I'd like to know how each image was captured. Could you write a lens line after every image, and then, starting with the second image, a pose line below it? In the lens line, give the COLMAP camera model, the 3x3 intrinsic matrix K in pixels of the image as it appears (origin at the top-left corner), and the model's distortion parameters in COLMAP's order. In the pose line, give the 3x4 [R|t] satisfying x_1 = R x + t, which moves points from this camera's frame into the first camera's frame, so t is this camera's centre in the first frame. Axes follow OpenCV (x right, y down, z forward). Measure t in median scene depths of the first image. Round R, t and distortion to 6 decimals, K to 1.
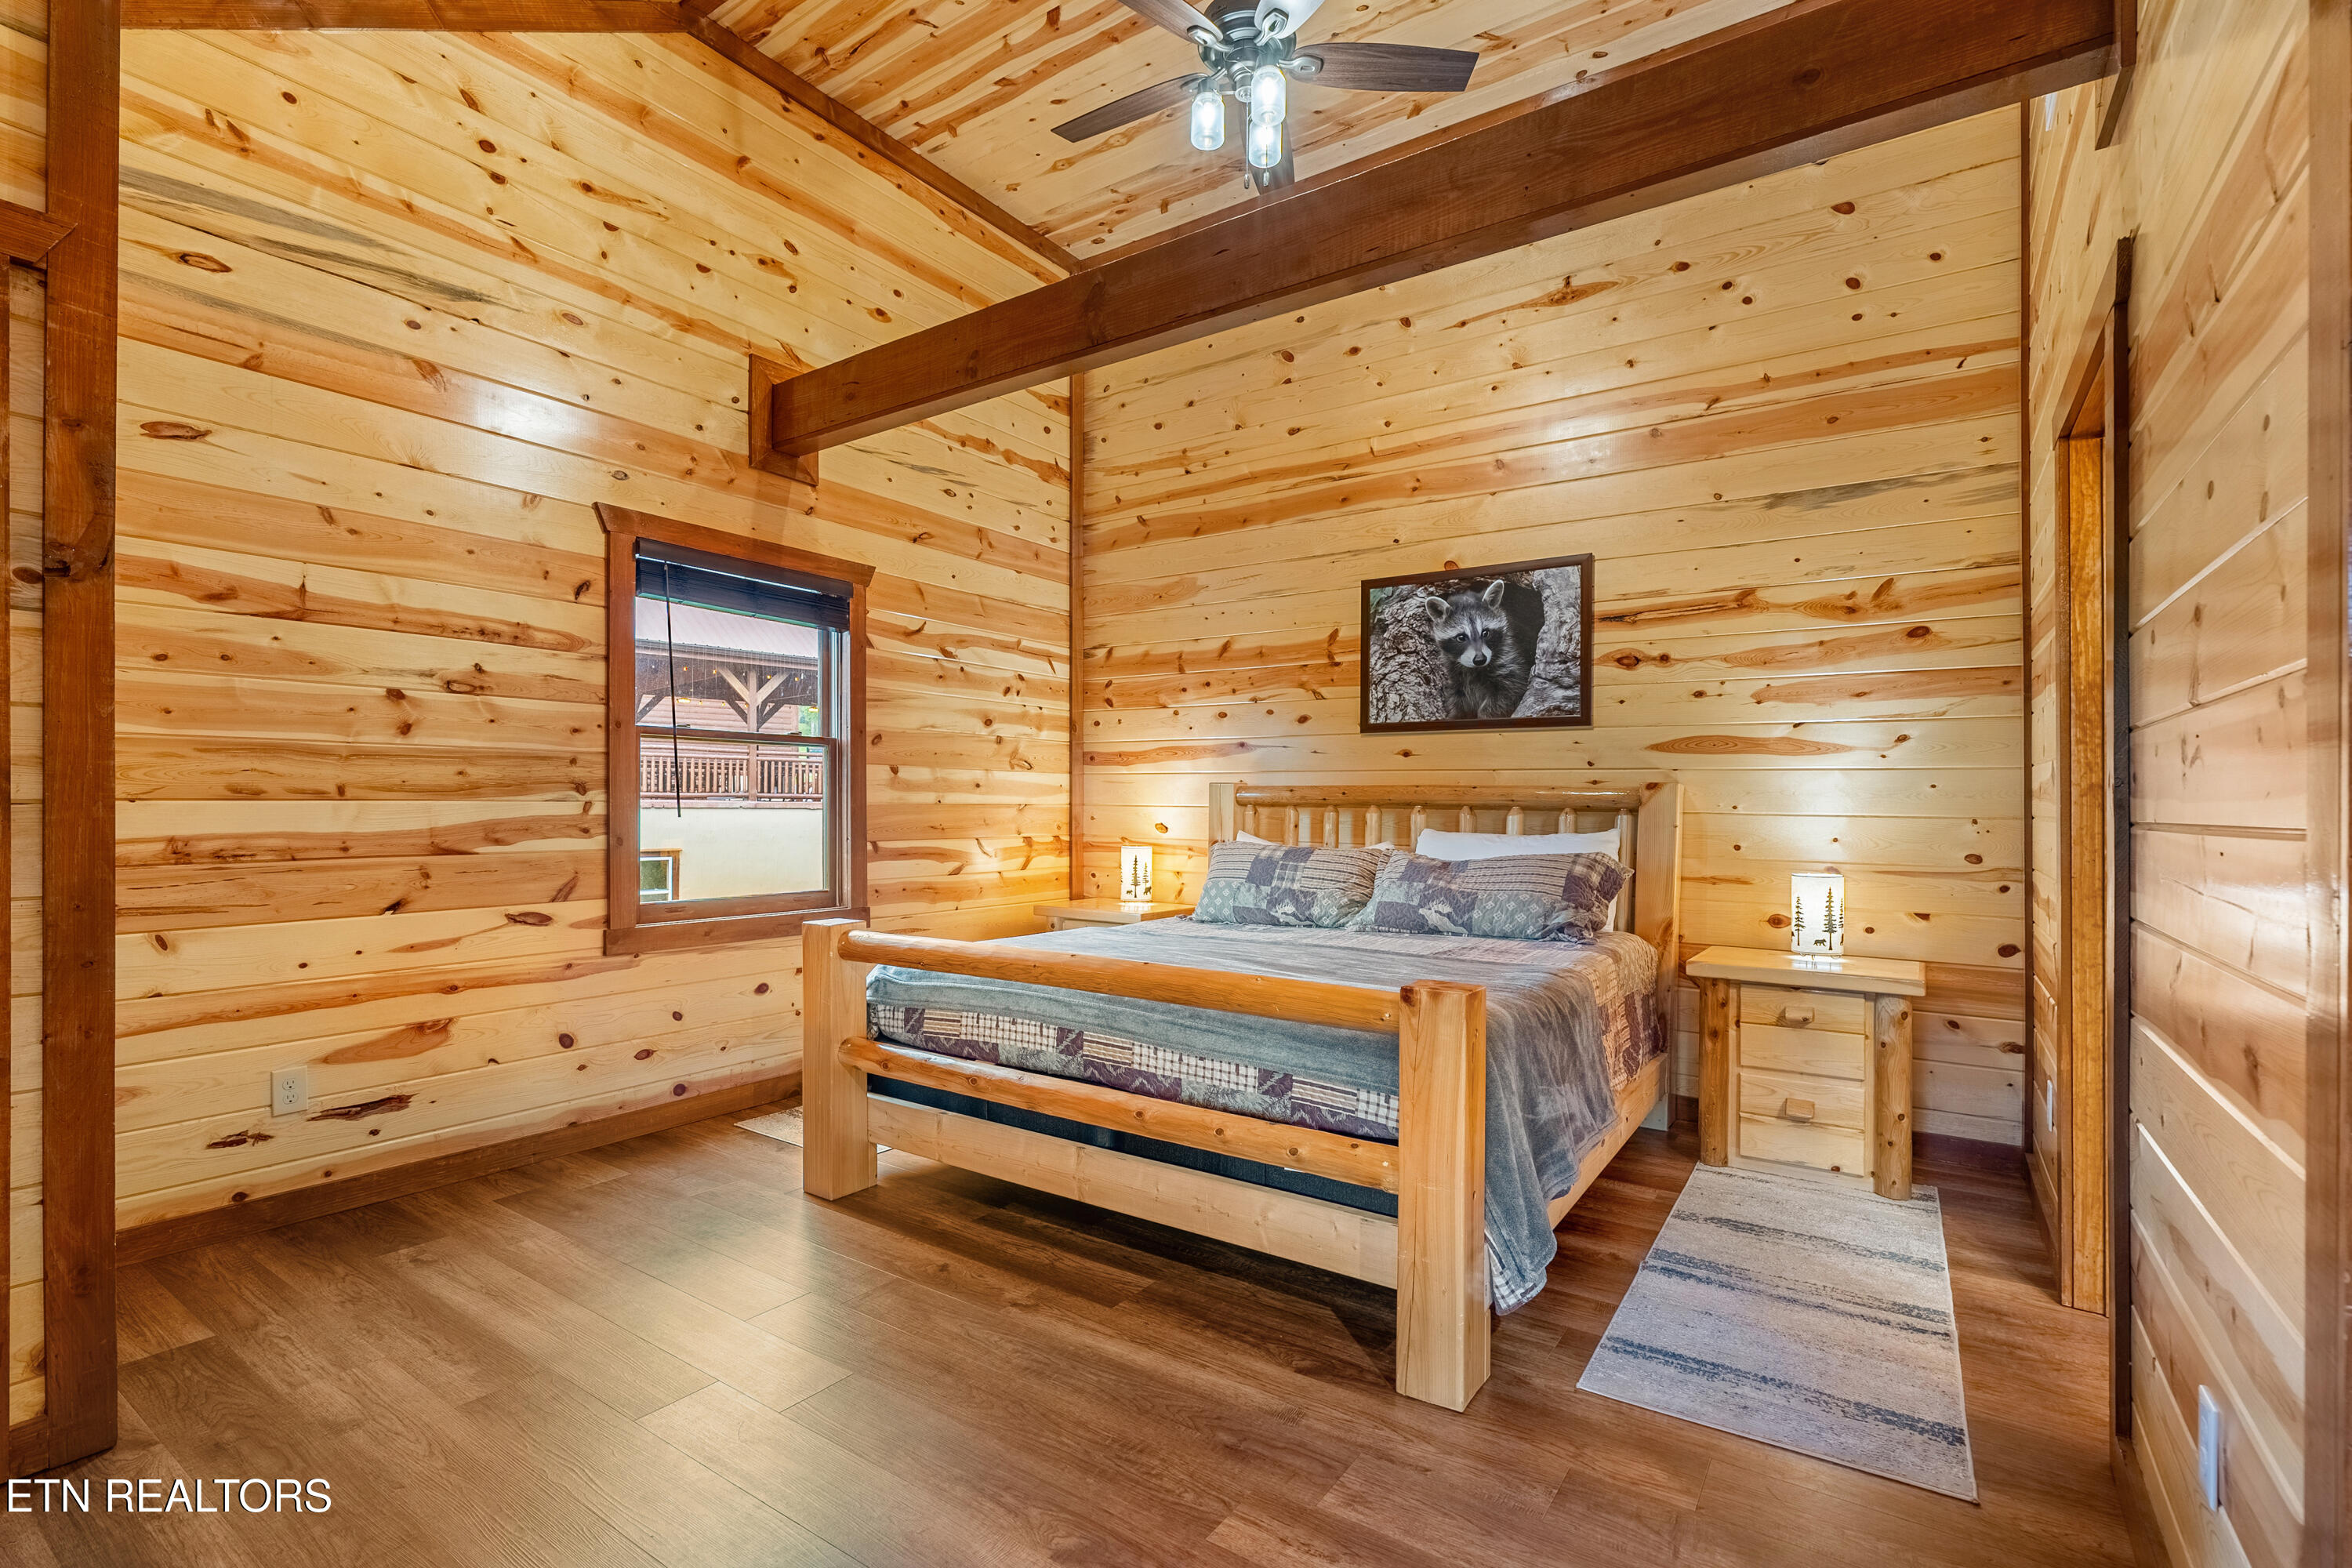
lens RADIAL K [[1088.3, 0, 1171.9], [0, 1088.3, 802.2], [0, 0, 1]] dist [-0.004099, 0.001147]
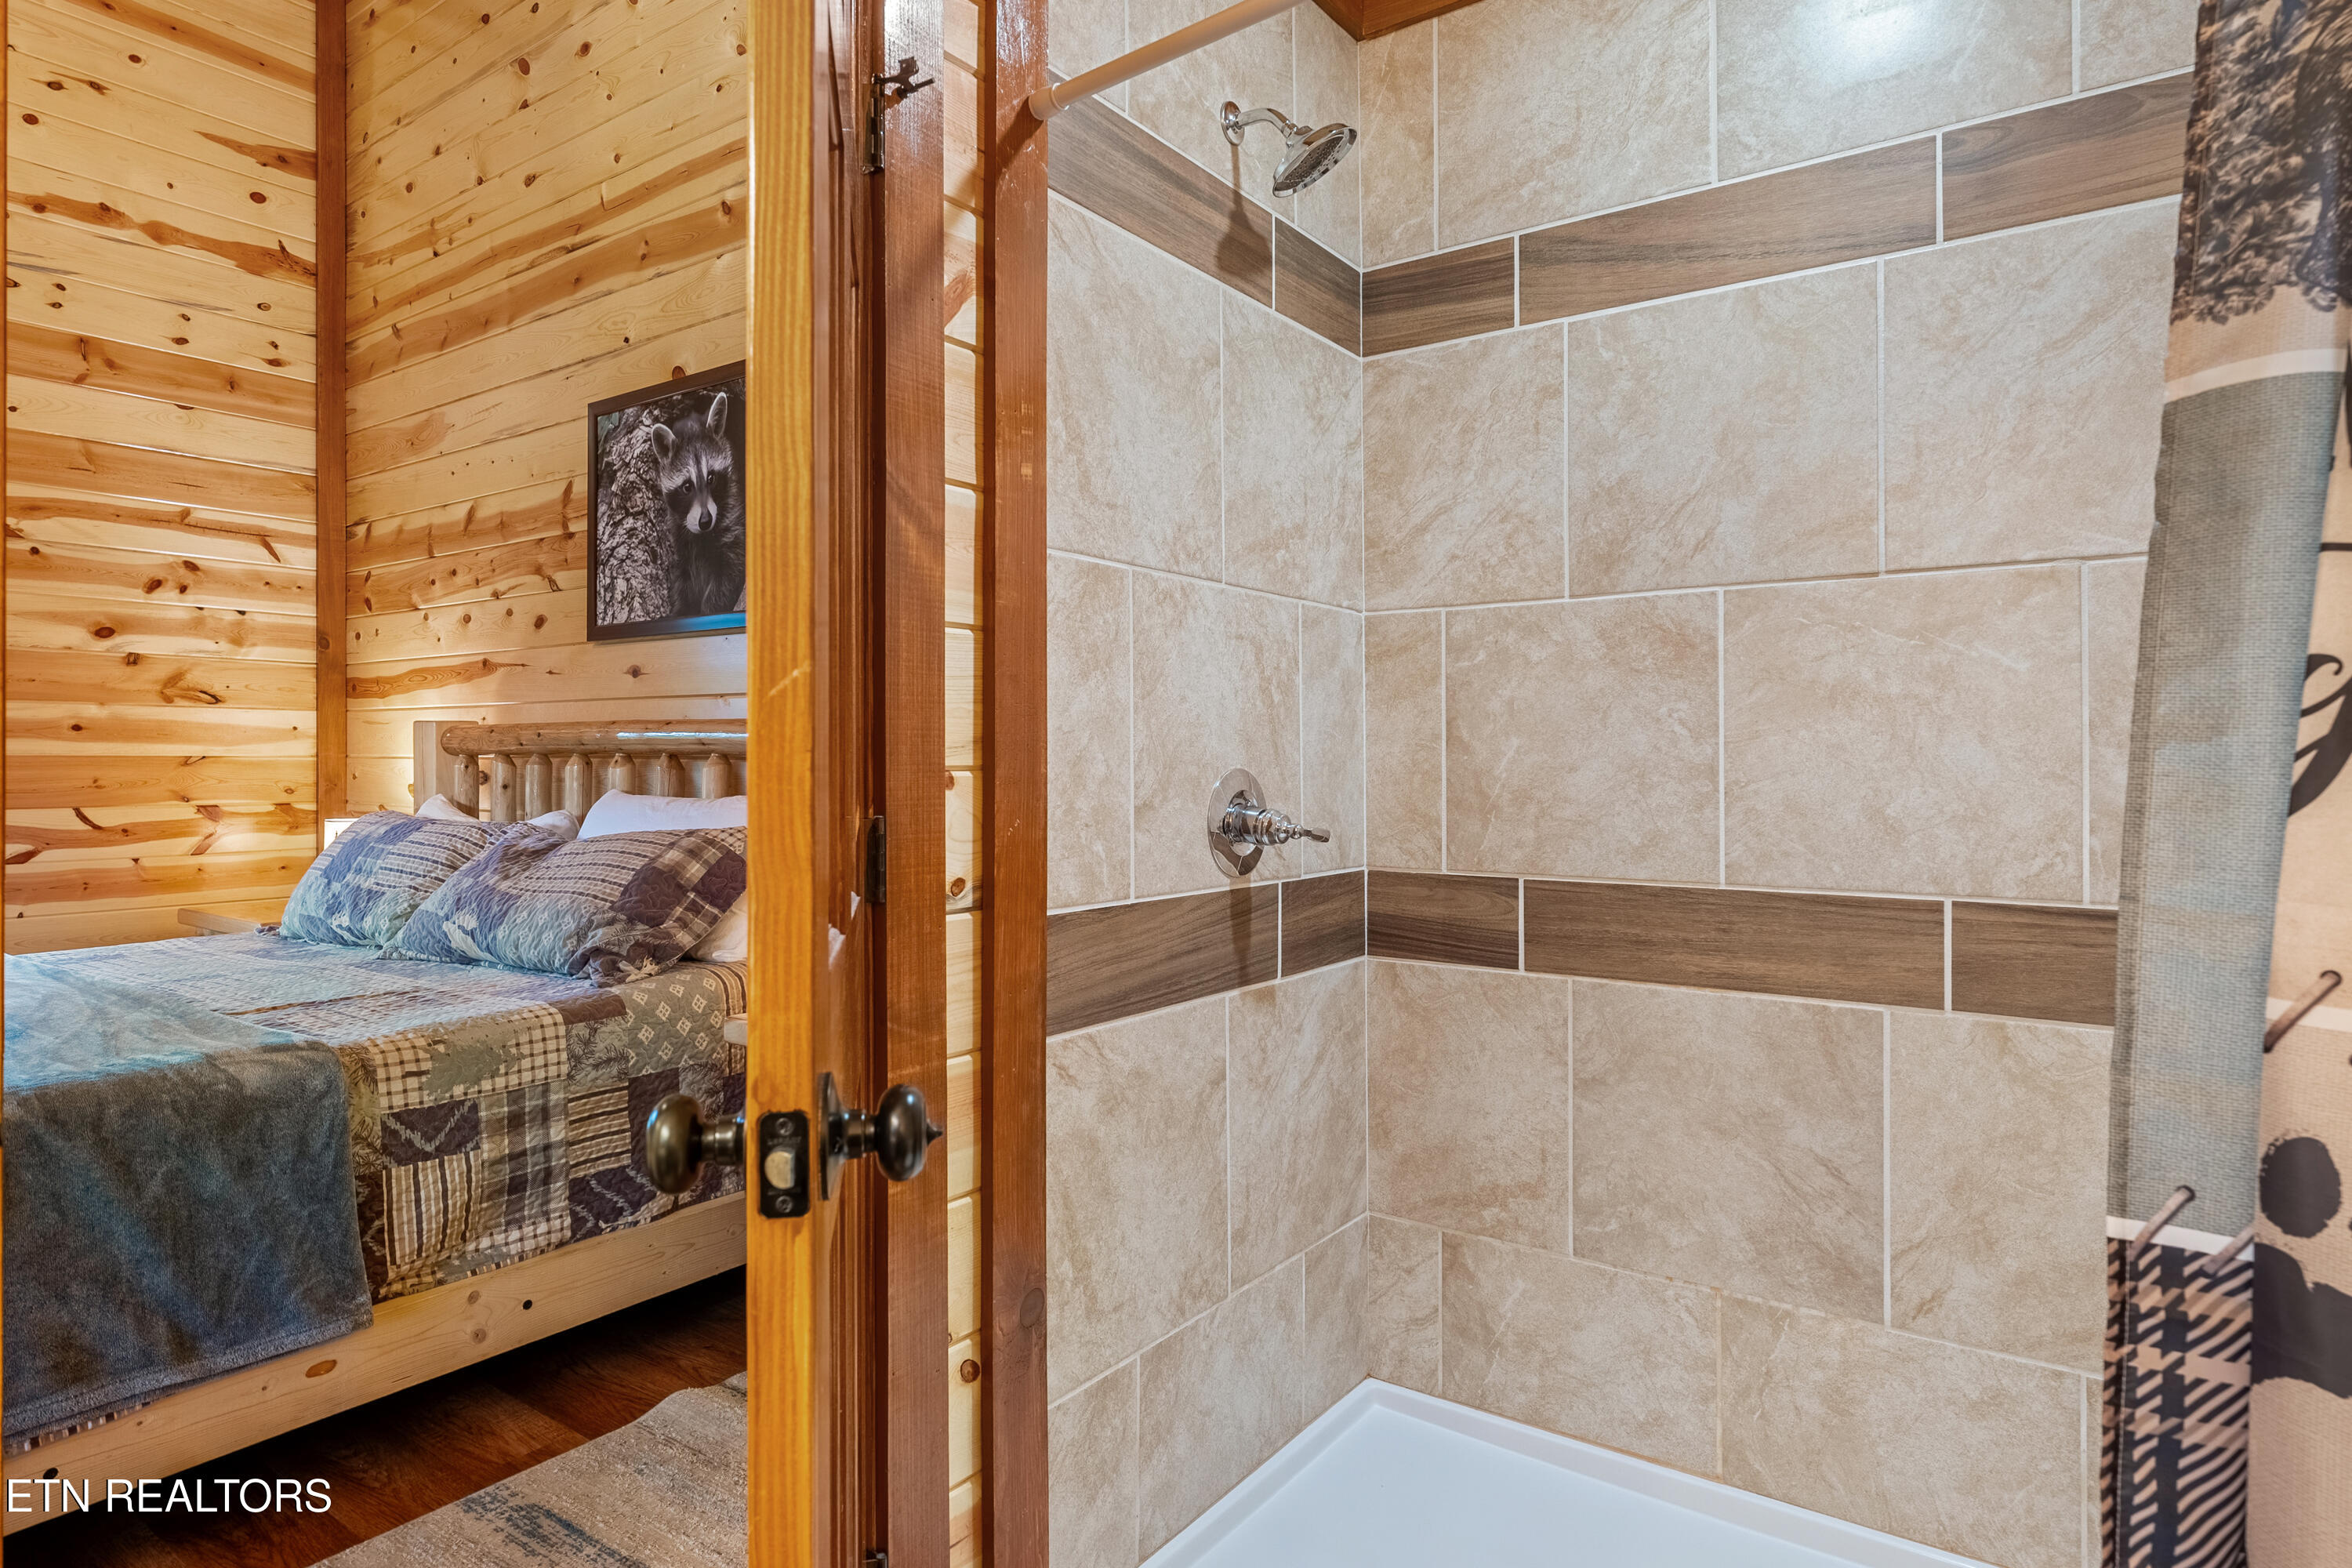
lens RADIAL K [[1322.0, 0, 1176.3], [0, 1322.0, 760.8], [0, 0, 1]] dist [-0.003891, -0.000412]
pose [[0.999933, -0.007008, -0.009193, 0.516595], [0.007029, 0.999973, 0.002239, 0.007581], [0.009177, -0.002304, 0.999955, 0.218133]]
